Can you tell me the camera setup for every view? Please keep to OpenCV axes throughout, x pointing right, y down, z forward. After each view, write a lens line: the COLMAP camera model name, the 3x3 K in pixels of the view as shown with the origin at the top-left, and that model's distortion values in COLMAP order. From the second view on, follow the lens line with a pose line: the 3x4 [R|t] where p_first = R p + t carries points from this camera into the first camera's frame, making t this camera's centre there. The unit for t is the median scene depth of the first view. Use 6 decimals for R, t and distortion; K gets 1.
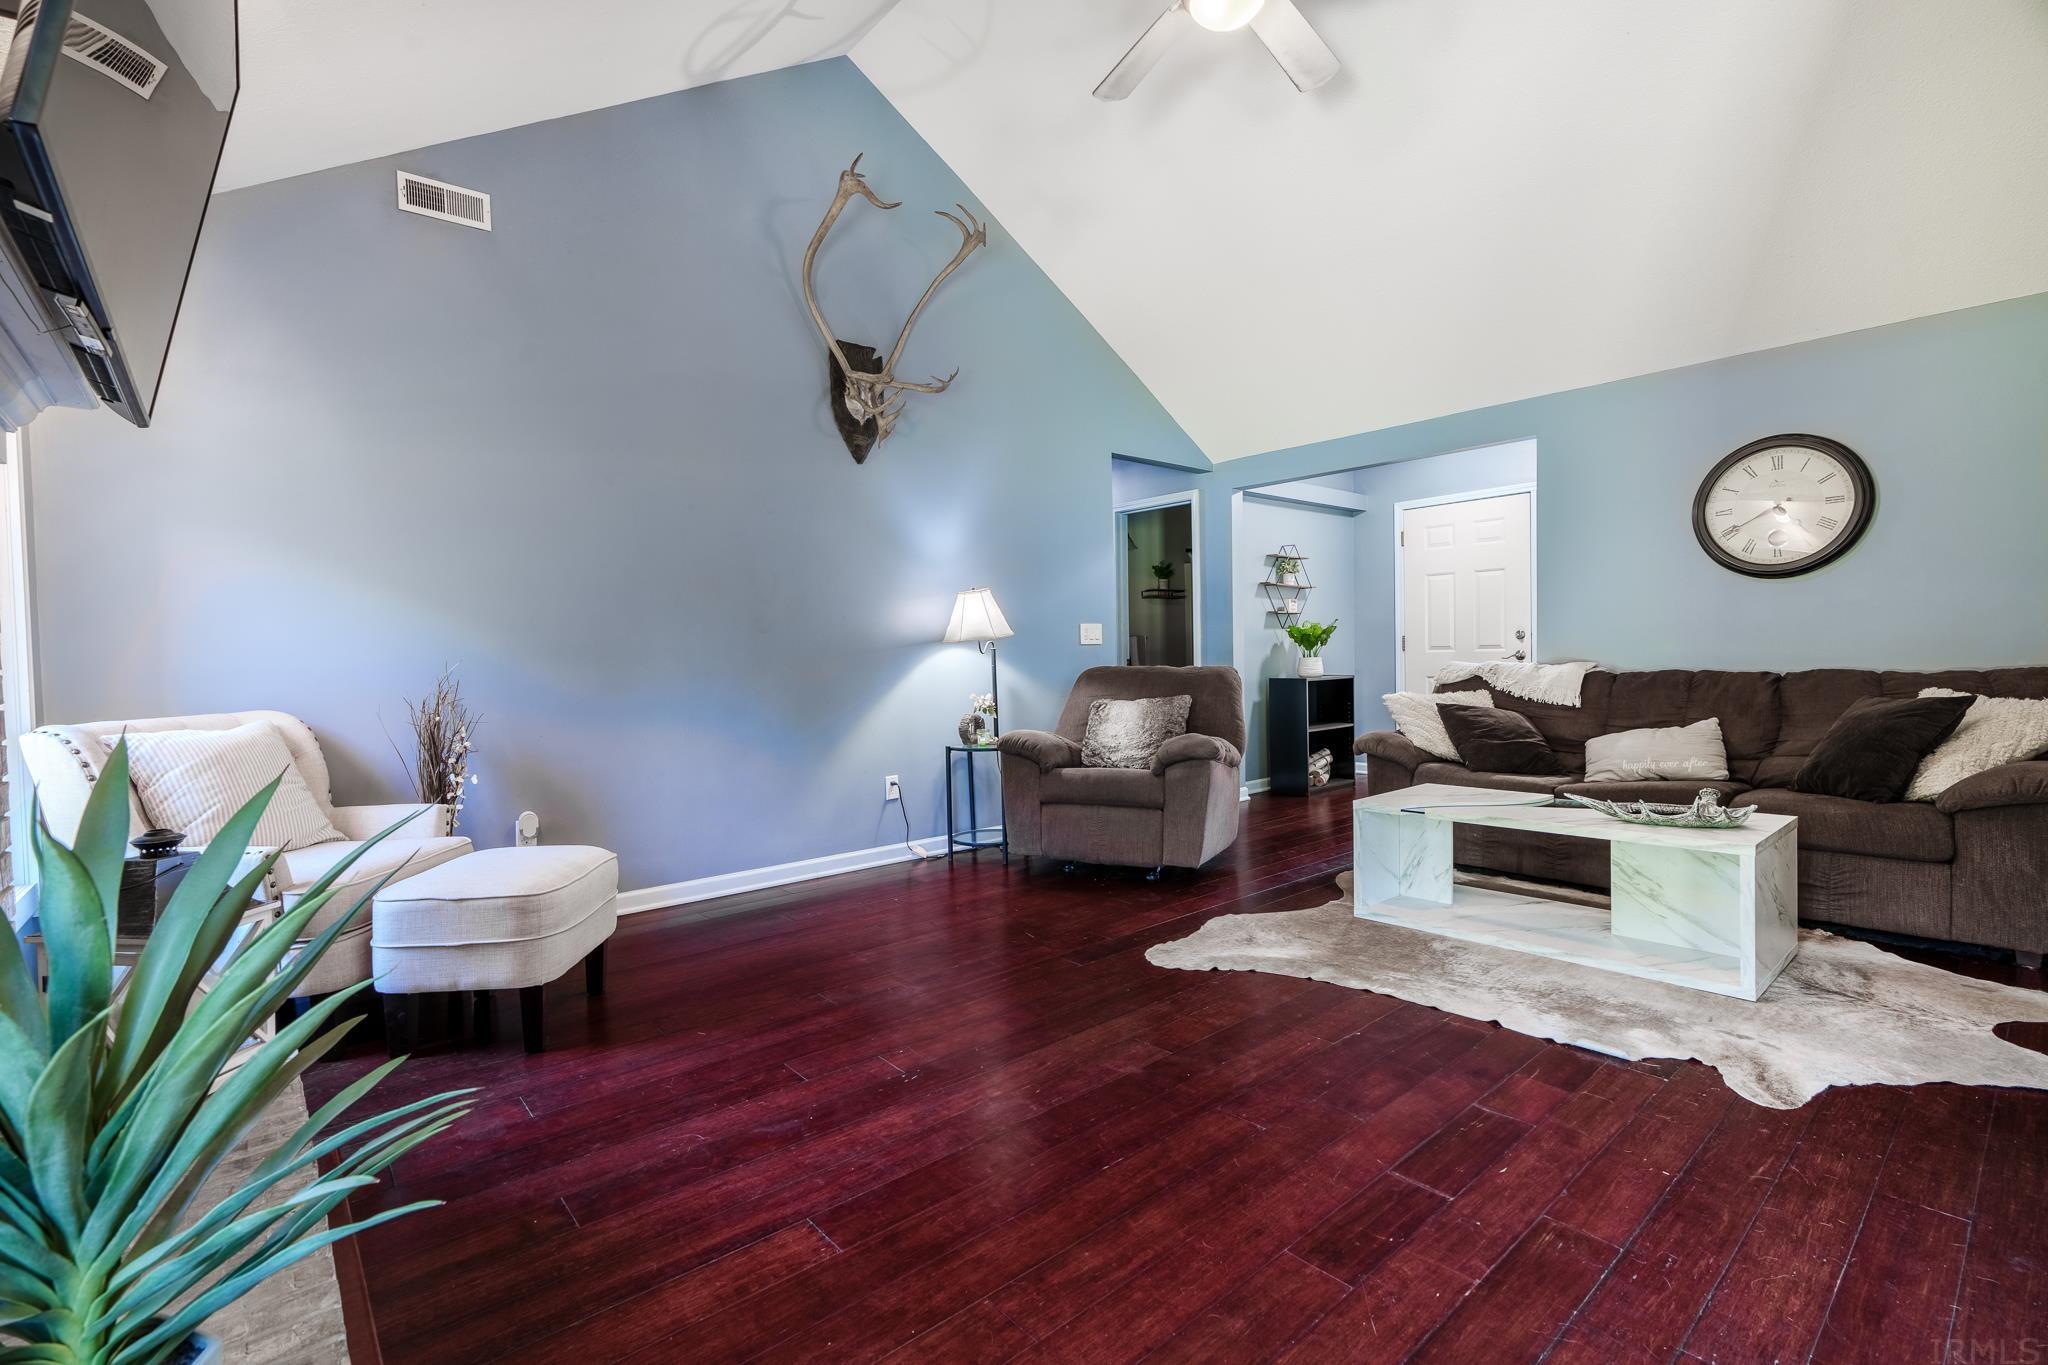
lens RADIAL K [[936.9, 0, 1012.4], [0, 936.9, 680.6], [0, 0, 1]] dist [-0.005600, -0.000403]
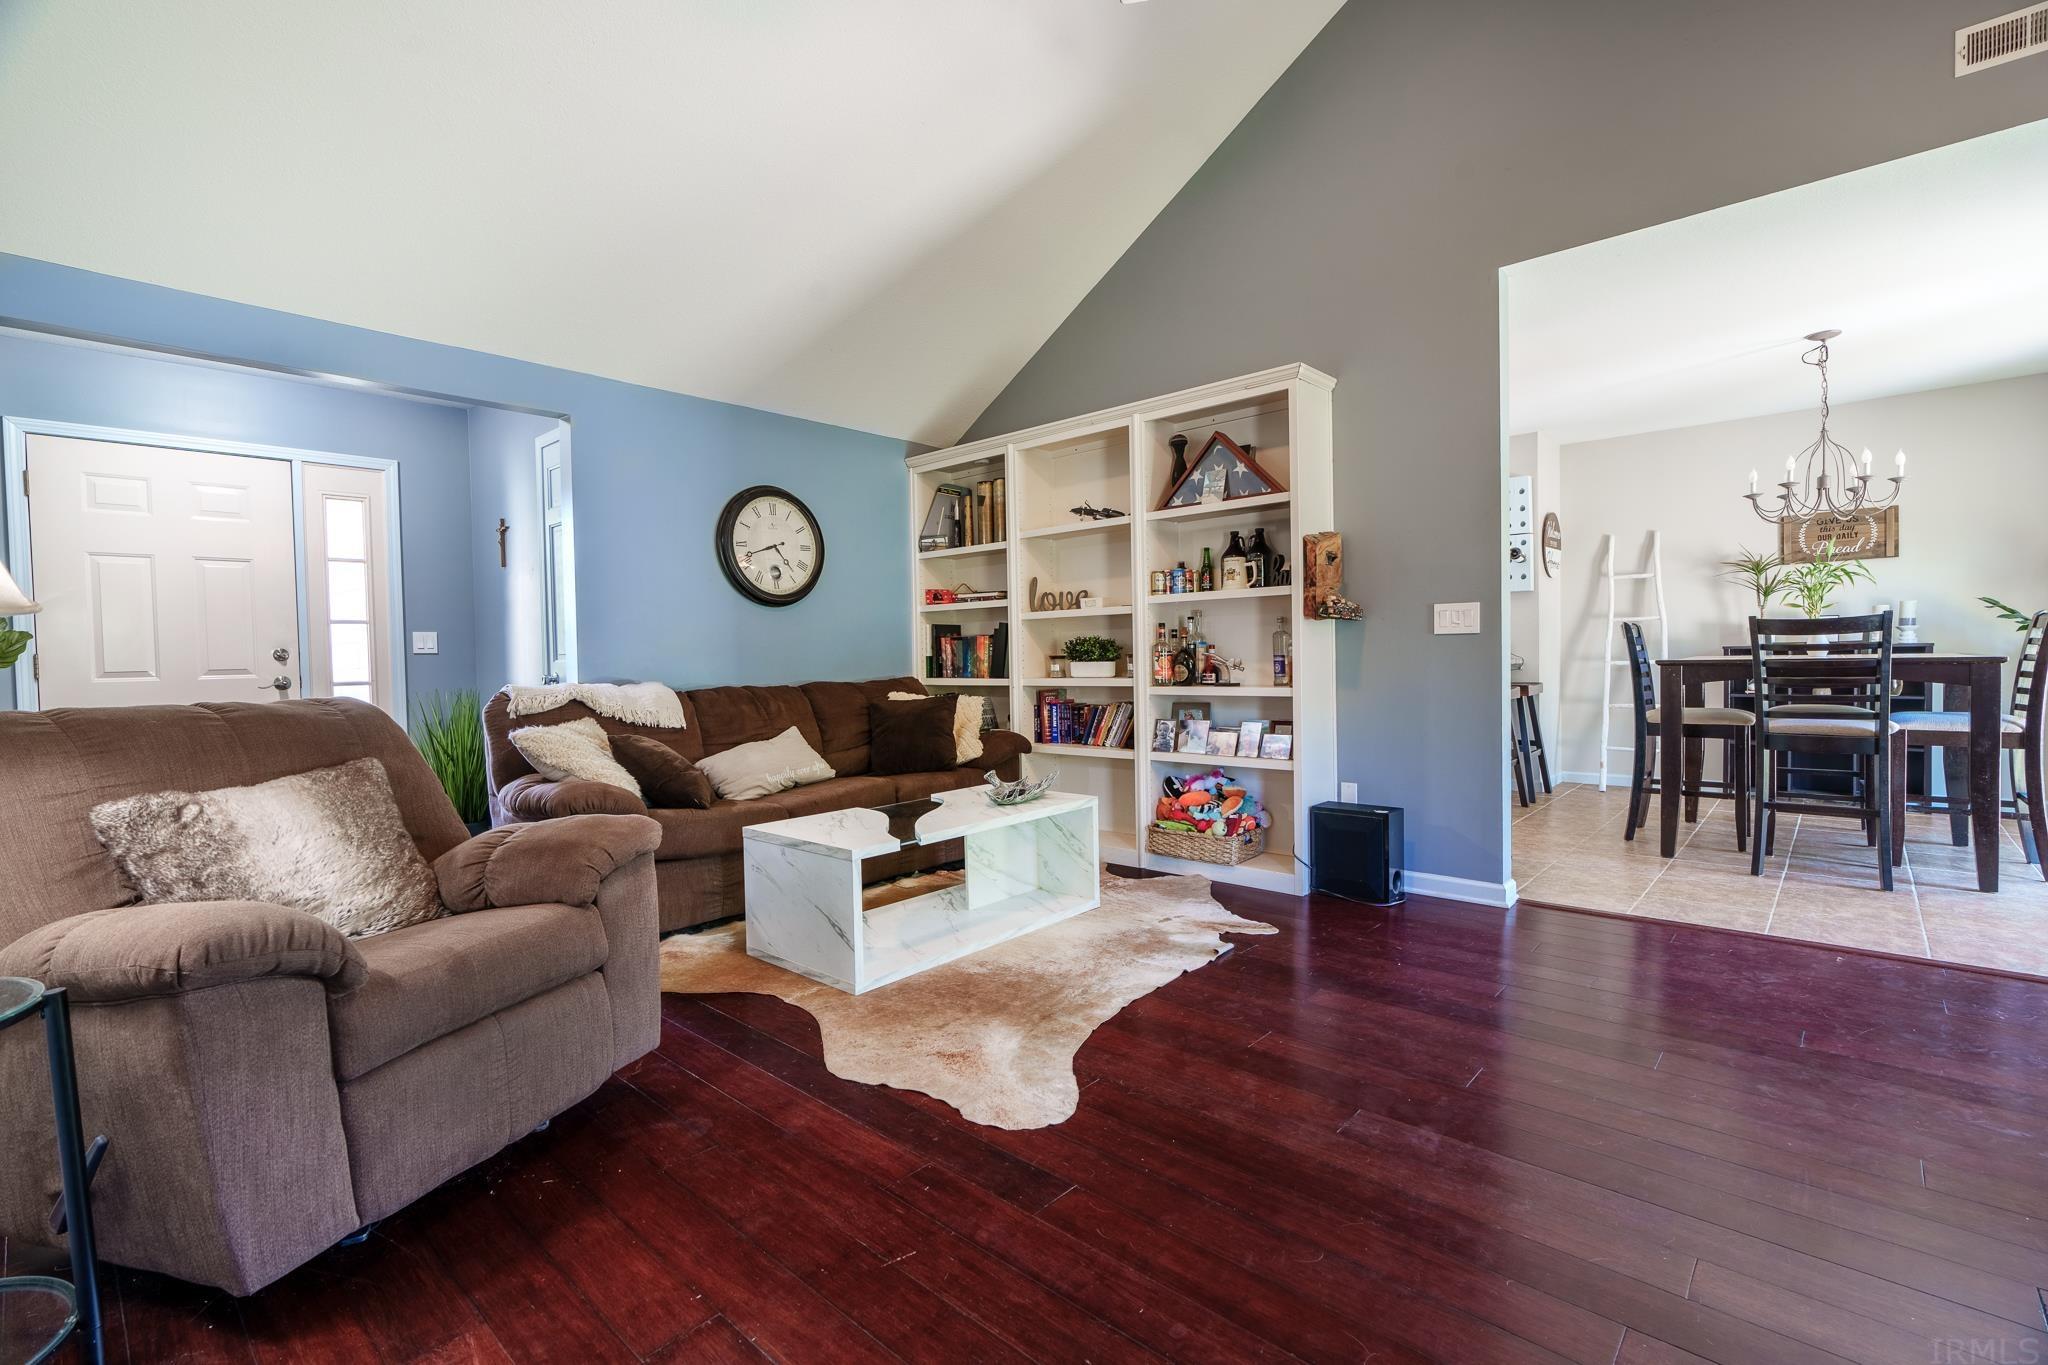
lens RADIAL K [[936.9, 0, 1011.8], [0, 936.9, 672.2], [0, 0, 1]] dist [-0.005600, -0.000403]
pose [[-0.140497, -0.000081, 0.990081, -0.497695], [0.049648, 0.998741, 0.007127, -0.025287], [-0.988836, 0.050156, -0.140316, 1.088245]]
